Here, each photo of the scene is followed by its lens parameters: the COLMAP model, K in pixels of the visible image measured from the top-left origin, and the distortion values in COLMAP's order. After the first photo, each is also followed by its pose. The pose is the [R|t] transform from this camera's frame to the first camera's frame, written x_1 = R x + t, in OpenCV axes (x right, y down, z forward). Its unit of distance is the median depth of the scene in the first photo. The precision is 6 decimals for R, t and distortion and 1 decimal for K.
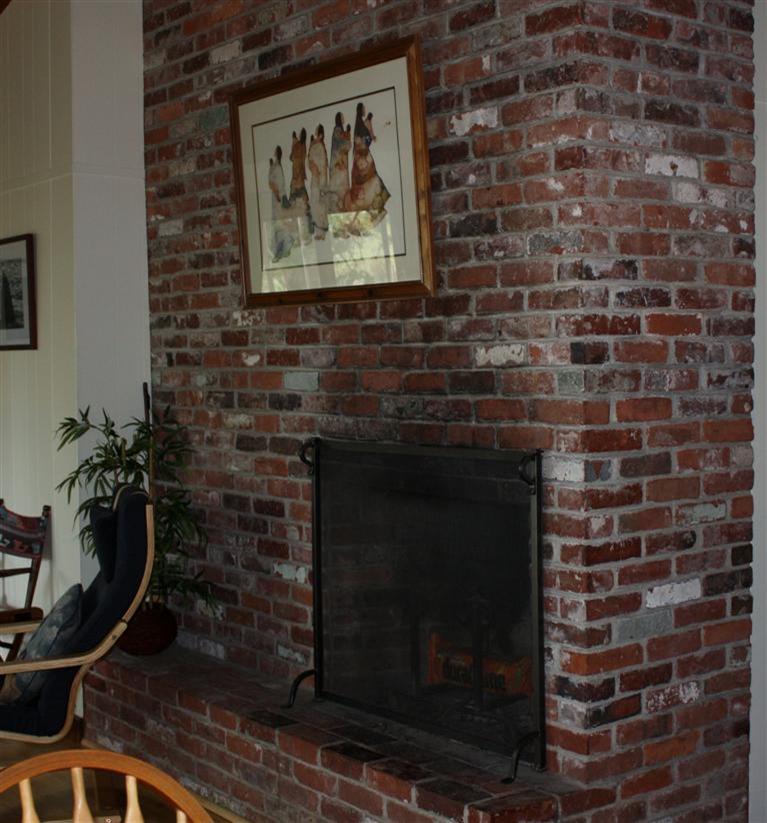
lens RADIAL K [[1385.0, 0, 389.7], [0, 1385.0, 405.0], [0, 0, 1]] dist [-0.088842, 0.000000]
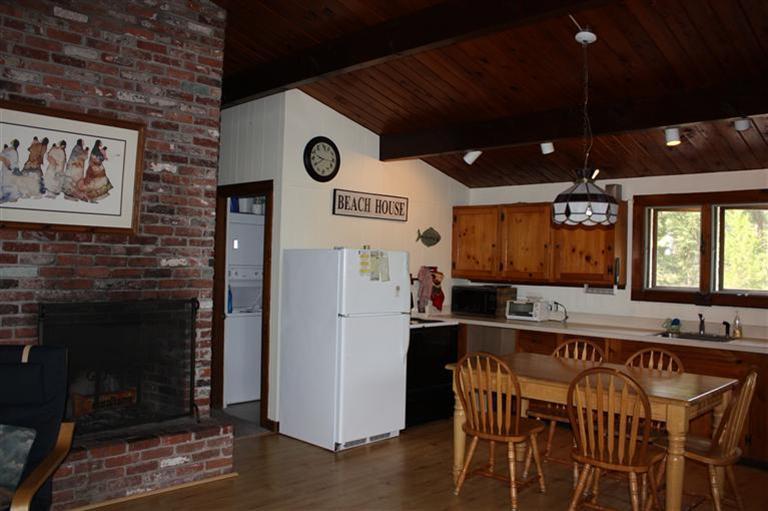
lens RADIAL K [[649.6, 0, 385.6], [0, 649.6, 253.6], [0, 0, 1]] dist [-0.149960, 0.123112]
pose [[-0.162642, 0.019741, 0.986488, -1.021466], [0.008176, 0.999792, -0.018659, -0.023926], [-0.986651, 0.005030, -0.162770, 0.715054]]
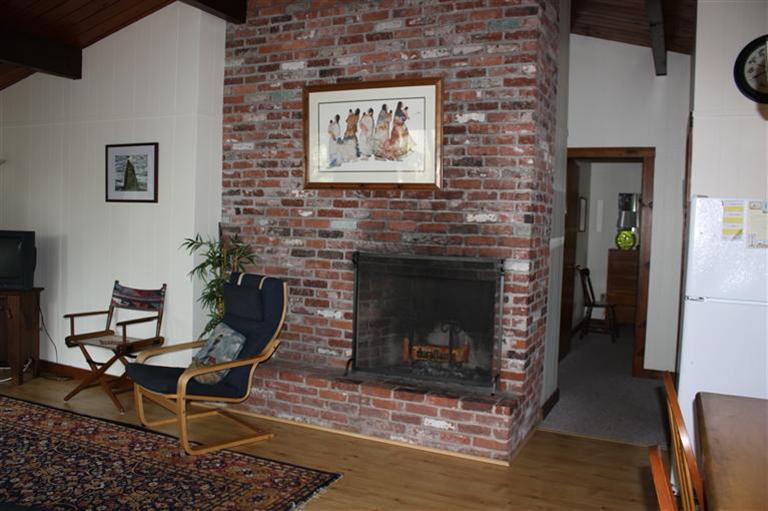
lens RADIAL K [[649.6, 0, 369.6], [0, 649.6, 250.0], [0, 0, 1]] dist [-0.149960, 0.123112]
pose [[0.885870, 0.017443, 0.463606, -0.536441], [-0.025739, 0.999602, 0.011573, 0.010081], [-0.463220, -0.022185, 0.885966, 0.092283]]
